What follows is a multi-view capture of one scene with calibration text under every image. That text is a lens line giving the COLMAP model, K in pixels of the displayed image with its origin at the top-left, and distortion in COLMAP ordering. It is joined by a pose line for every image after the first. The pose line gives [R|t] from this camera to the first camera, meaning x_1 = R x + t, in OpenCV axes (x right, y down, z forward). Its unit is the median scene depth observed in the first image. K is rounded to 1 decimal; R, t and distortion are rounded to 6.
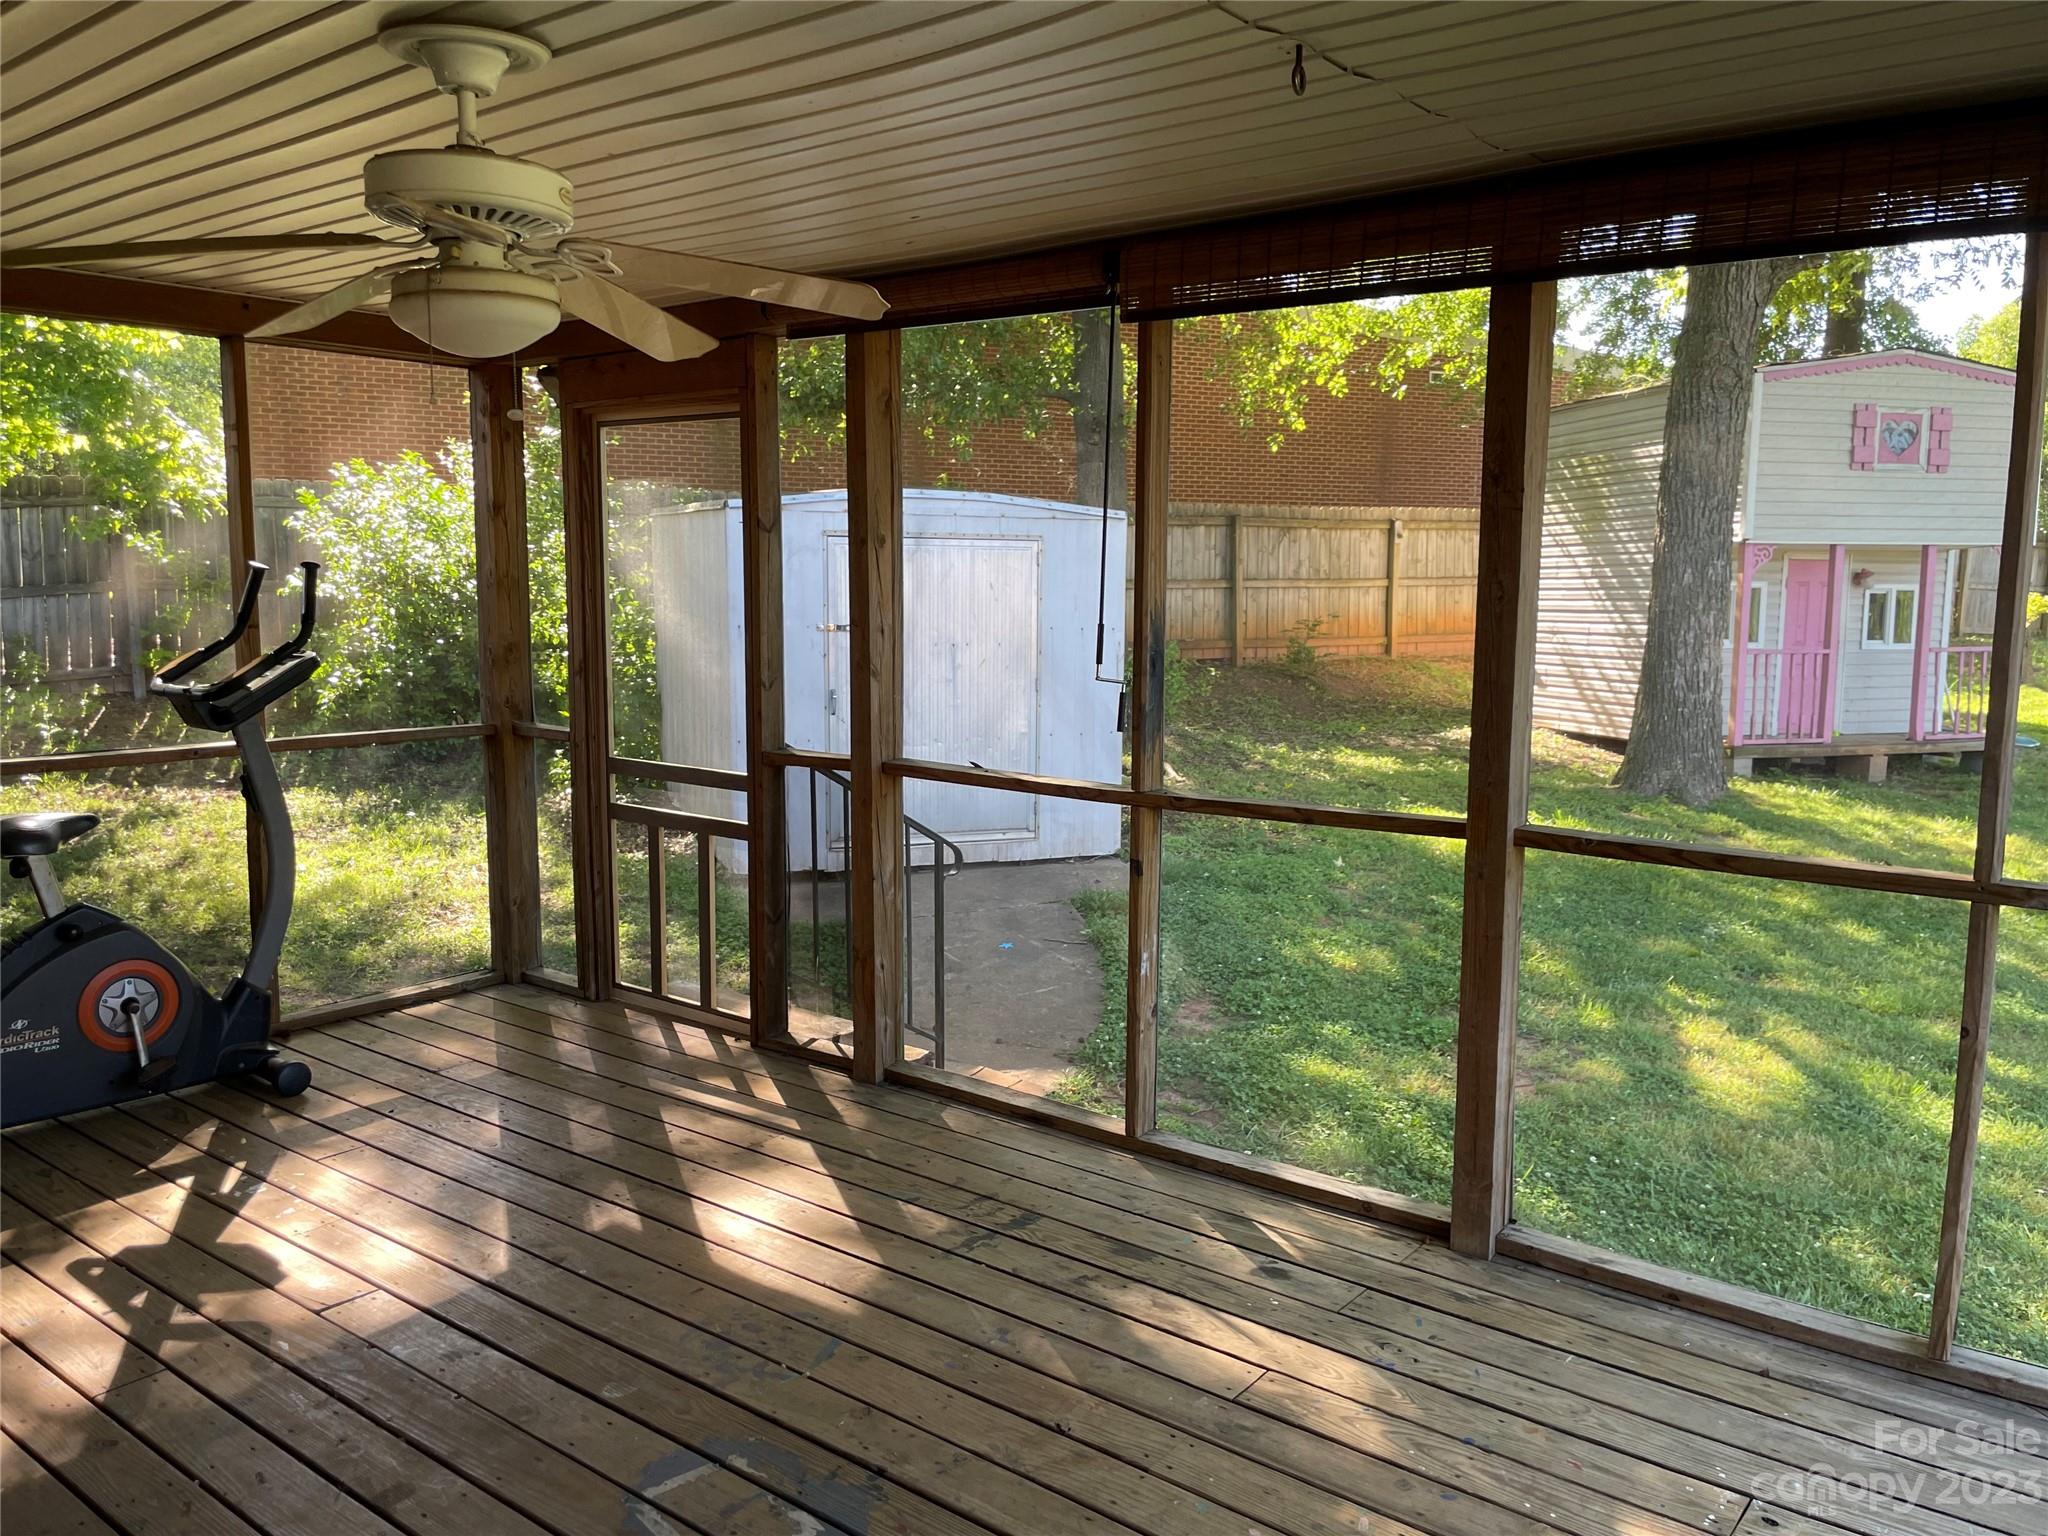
lens RADIAL K [[1578.0, 0, 1024.0], [0, 1578.0, 768.0], [0, 0, 1]] dist [0.092233, -0.121048]
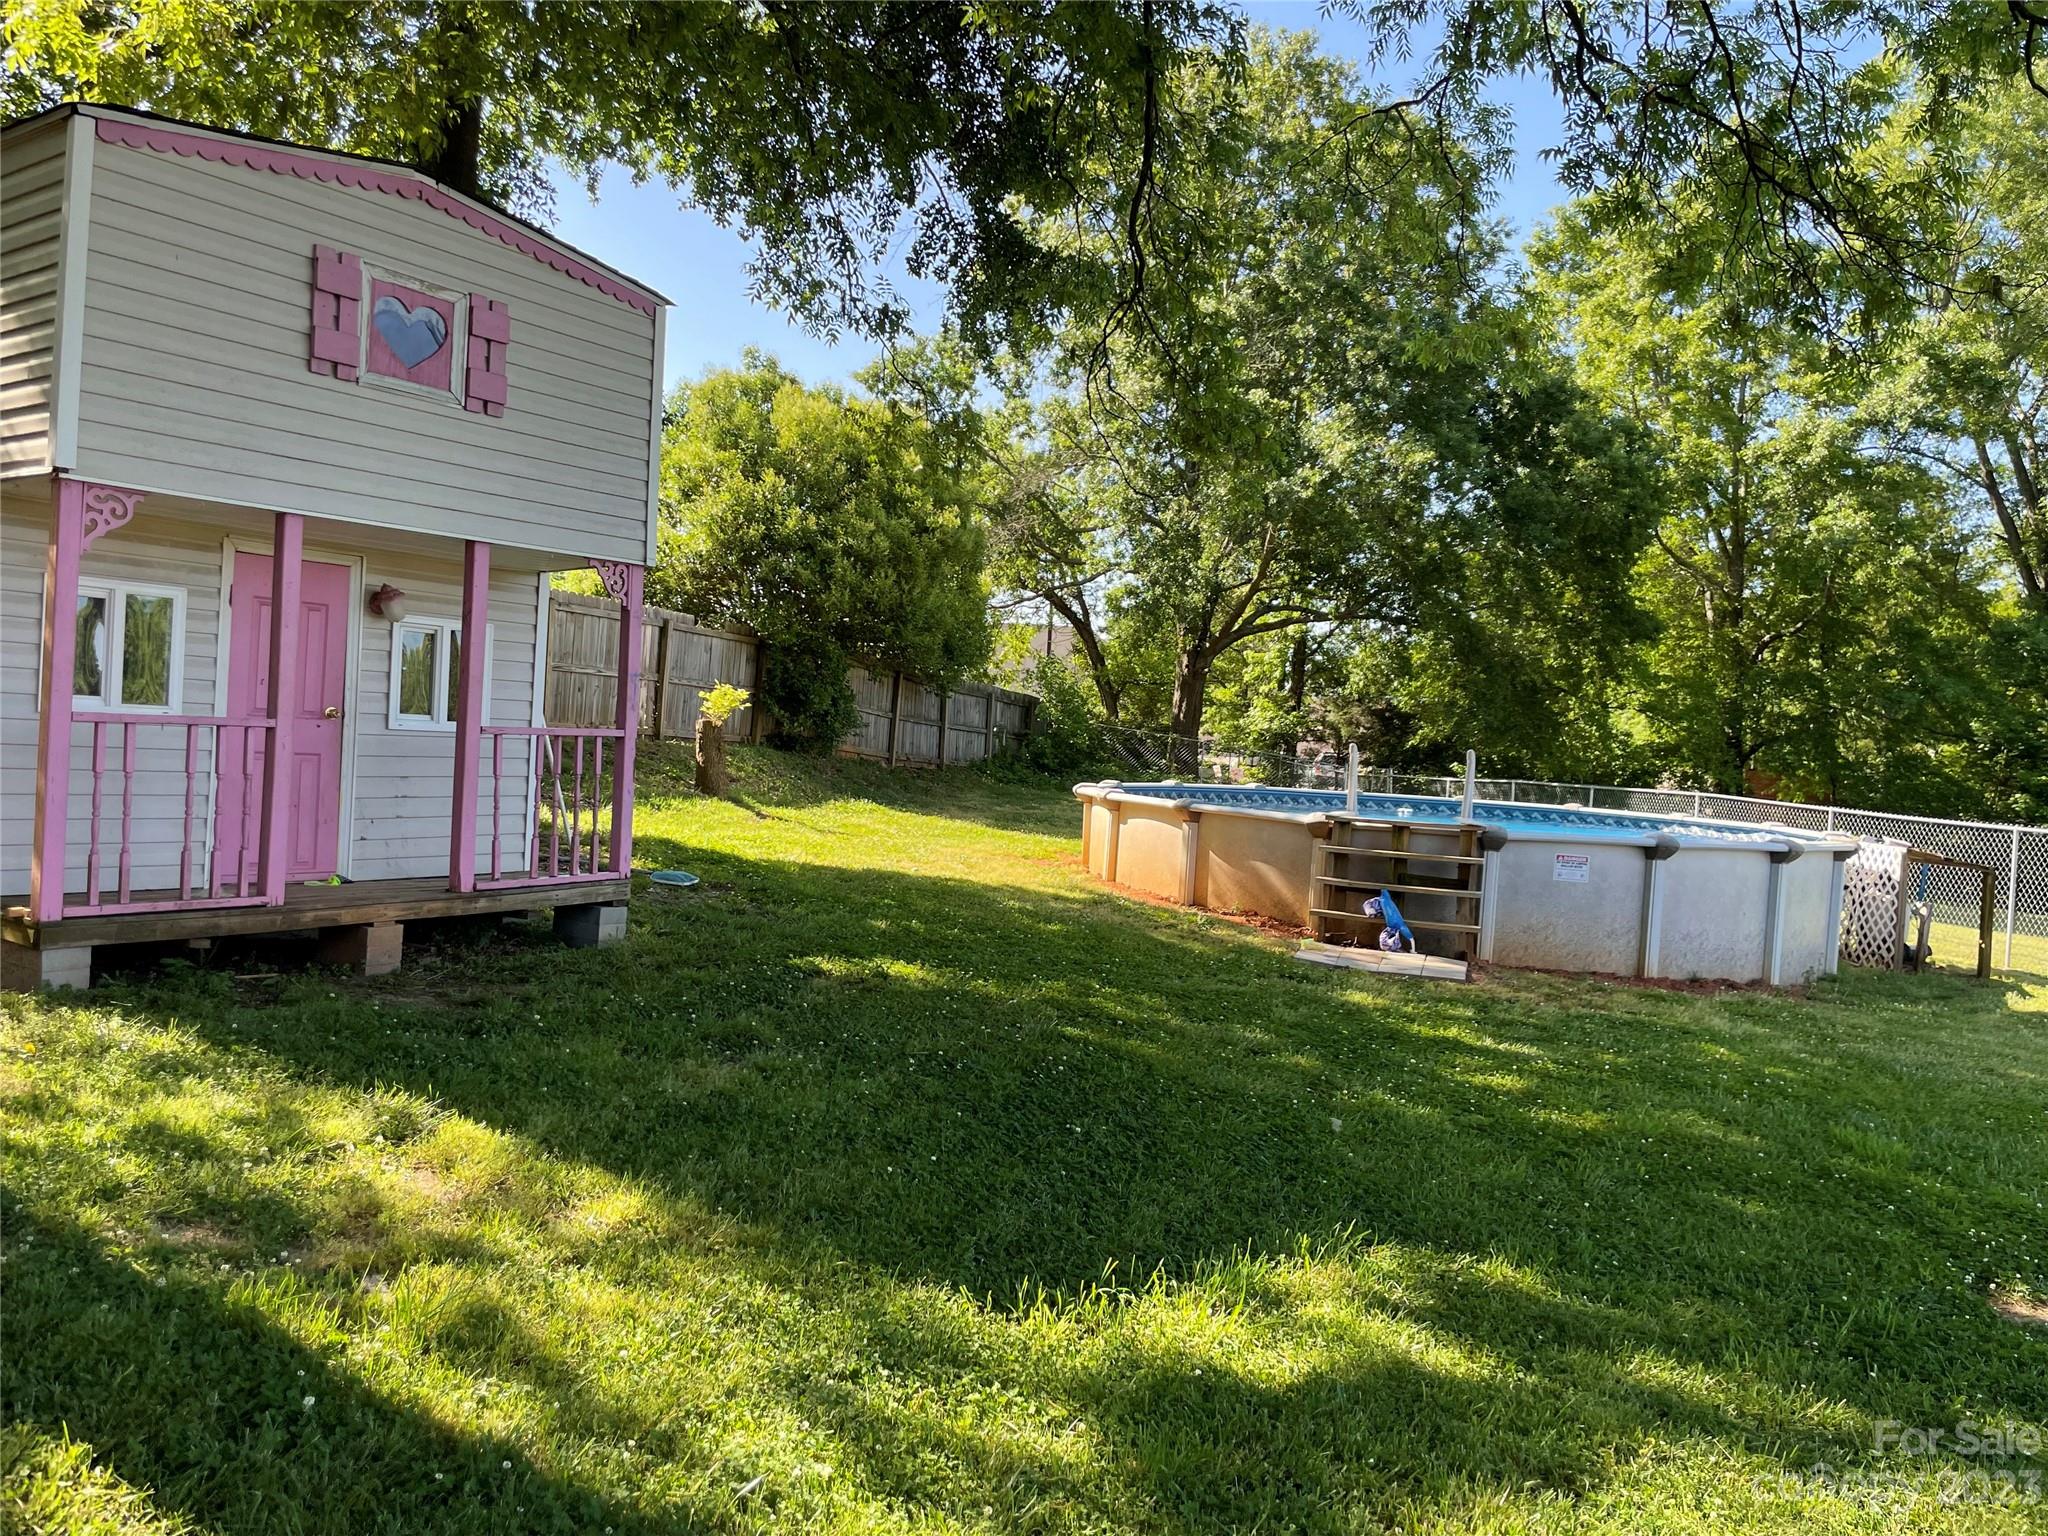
lens RADIAL K [[1578.0, 0, 1024.0], [0, 1578.0, 768.0], [0, 0, 1]] dist [0.092233, -0.121048]
pose [[0.759173, 0.022248, 0.650508, 0.185003], [0.022534, 0.997918, -0.060429, -0.012081], [-0.650499, 0.060535, 0.757091, 0.243455]]
